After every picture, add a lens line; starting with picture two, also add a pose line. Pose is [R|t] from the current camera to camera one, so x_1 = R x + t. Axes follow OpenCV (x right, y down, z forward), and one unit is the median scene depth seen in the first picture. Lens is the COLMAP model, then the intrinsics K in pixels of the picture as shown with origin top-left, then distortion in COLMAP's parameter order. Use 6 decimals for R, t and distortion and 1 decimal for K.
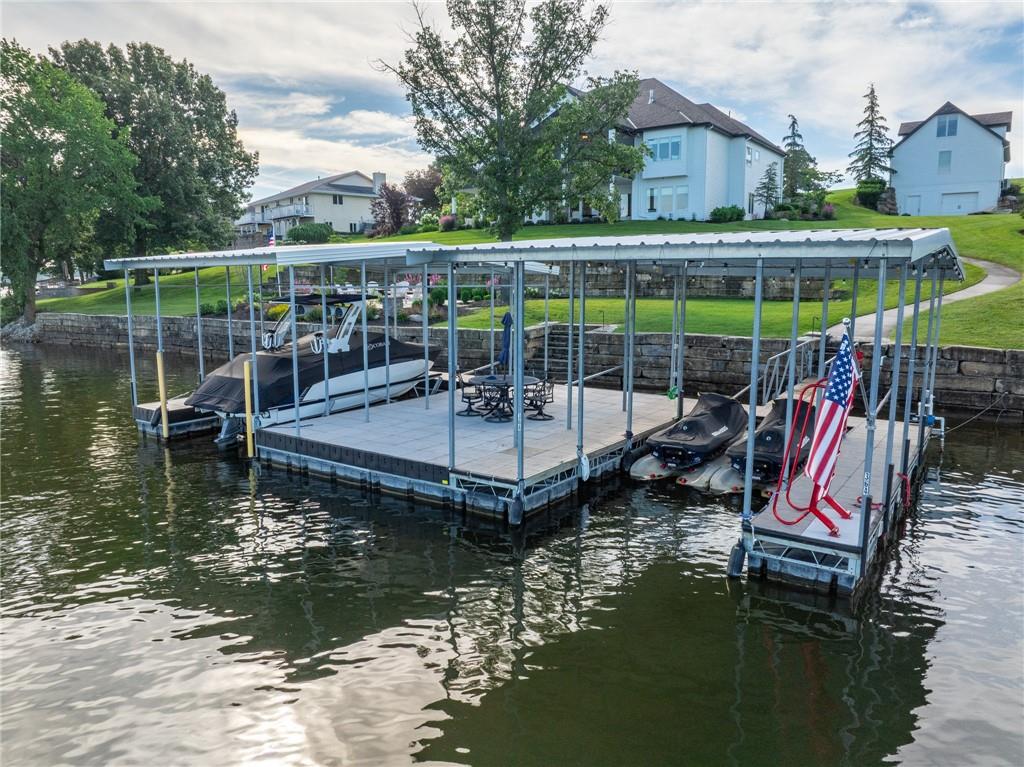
lens RADIAL K [[722.4, 0, 510.7], [0, 722.4, 377.5], [0, 0, 1]] dist [-0.002095, -0.030595]
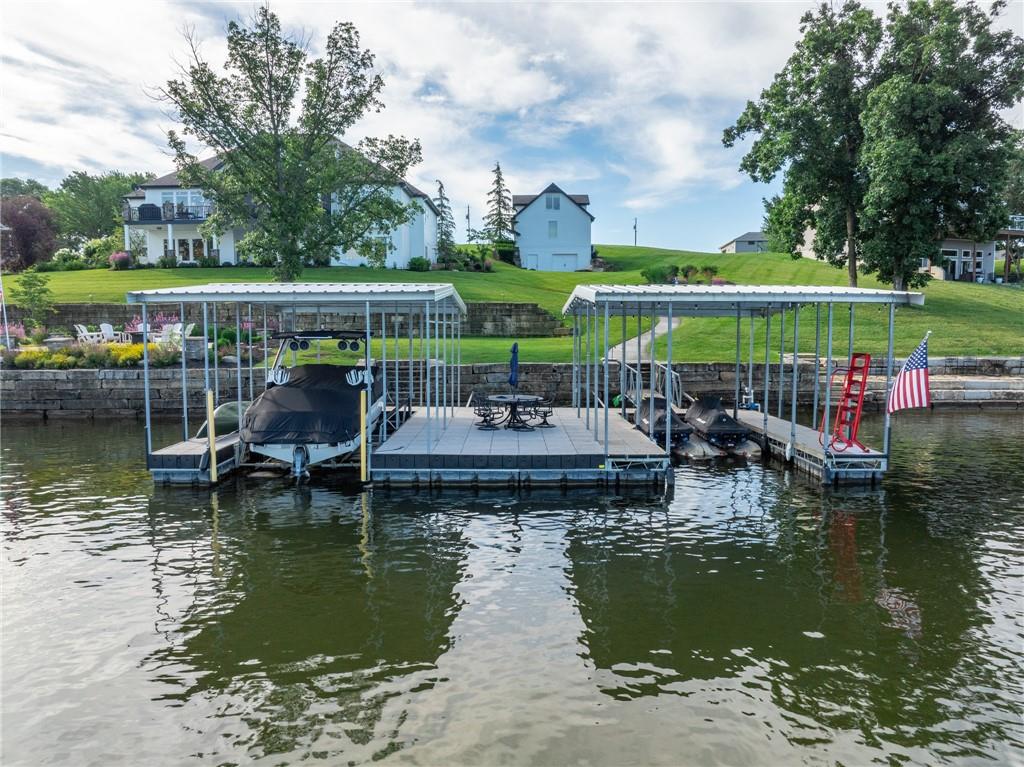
lens RADIAL K [[722.4, 0, 512.5], [0, 722.4, 390.1], [0, 0, 1]] dist [-0.002095, -0.030595]
pose [[0.825799, -0.054763, 0.561299, -0.228619], [0.078943, 0.996700, -0.018900, 0.003704], [-0.558412, 0.059918, 0.827397, -0.006275]]
